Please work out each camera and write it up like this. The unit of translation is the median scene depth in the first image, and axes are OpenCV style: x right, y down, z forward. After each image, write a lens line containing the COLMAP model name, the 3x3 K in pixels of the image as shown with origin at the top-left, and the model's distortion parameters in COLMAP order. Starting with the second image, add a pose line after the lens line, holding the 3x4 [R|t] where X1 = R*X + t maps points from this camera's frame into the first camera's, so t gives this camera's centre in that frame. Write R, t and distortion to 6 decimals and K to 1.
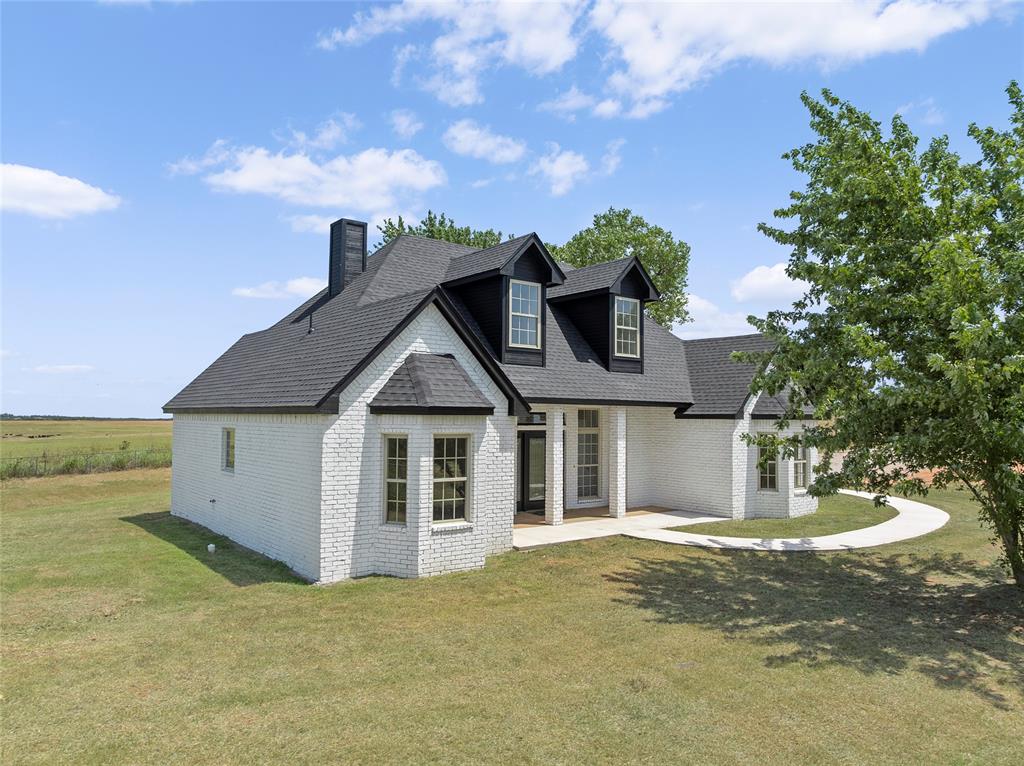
lens RADIAL K [[734.0, 0, 512.0], [0, 734.0, 383.0], [0, 0, 1]] dist [-0.014561, -0.003021]
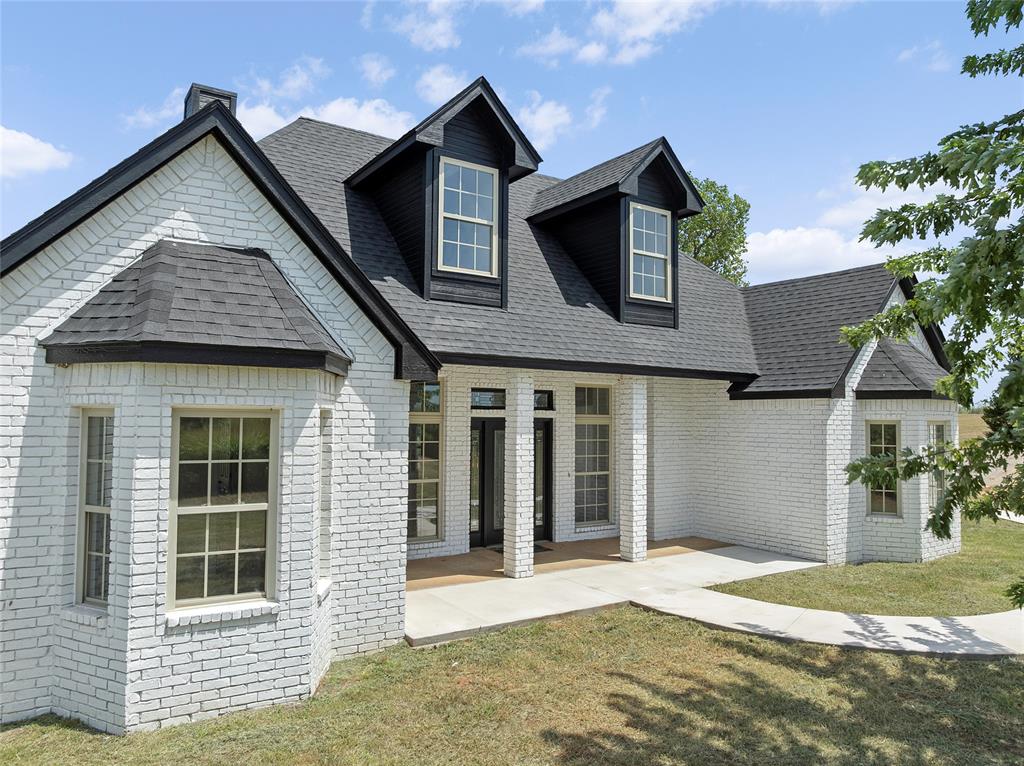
lens RADIAL K [[734.0, 0, 512.0], [0, 734.0, 383.0], [0, 0, 1]] dist [-0.014561, -0.003021]
pose [[0.997335, -0.004059, -0.072850, 0.095773], [0.003755, 0.999984, -0.004312, 0.042277], [0.072867, 0.004027, 0.997334, 0.418664]]
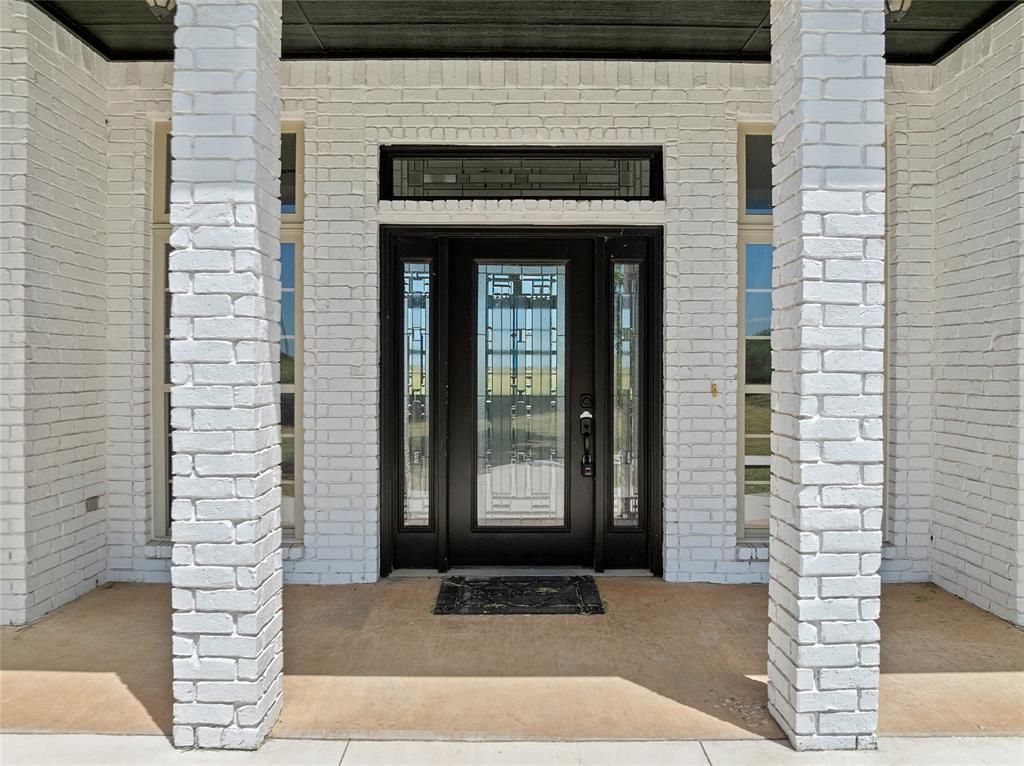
lens RADIAL K [[734.0, 0, 512.0], [0, 734.0, 383.0], [0, 0, 1]] dist [-0.014561, -0.003021]
pose [[0.786135, 0.009010, -0.617989, 0.199954], [0.034104, 0.997738, 0.057930, 0.112497], [0.617113, -0.066617, 0.784050, 0.920152]]
